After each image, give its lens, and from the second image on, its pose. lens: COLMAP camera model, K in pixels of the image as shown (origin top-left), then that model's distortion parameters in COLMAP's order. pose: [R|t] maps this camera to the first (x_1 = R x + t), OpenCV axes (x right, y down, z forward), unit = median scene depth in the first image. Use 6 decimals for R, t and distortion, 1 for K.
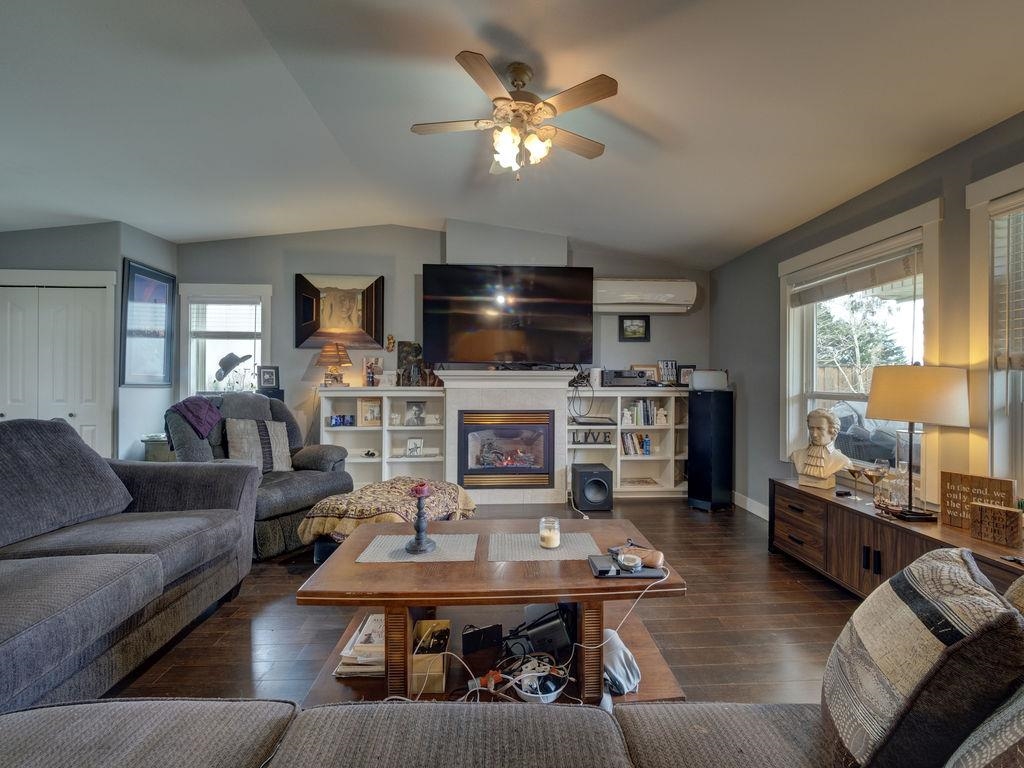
lens RADIAL K [[466.5, 0, 513.9], [0, 466.5, 377.8], [0, 0, 1]] dist [-0.000218, -0.001709]
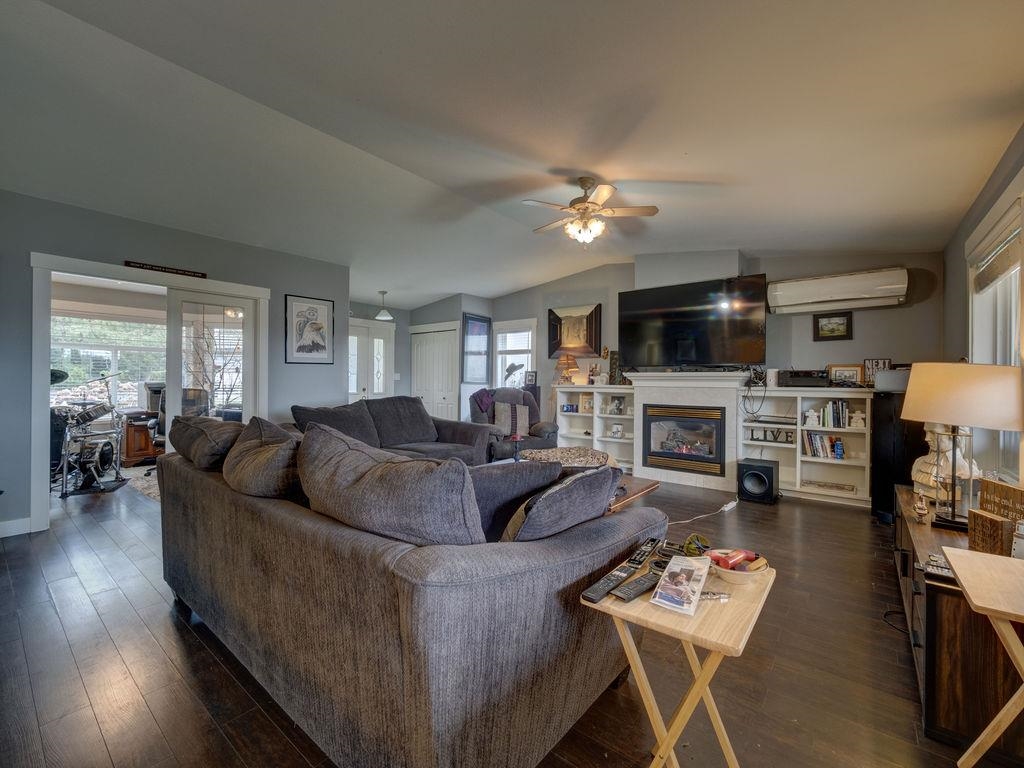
lens RADIAL K [[466.5, 0, 513.9], [0, 466.5, 377.8], [0, 0, 1]] dist [-0.000218, -0.001709]
pose [[0.722686, -0.002562, -0.691171, 0.487321], [-0.001993, 0.999981, -0.005791, 0.006354], [0.691173, 0.005563, 0.722668, -0.154325]]
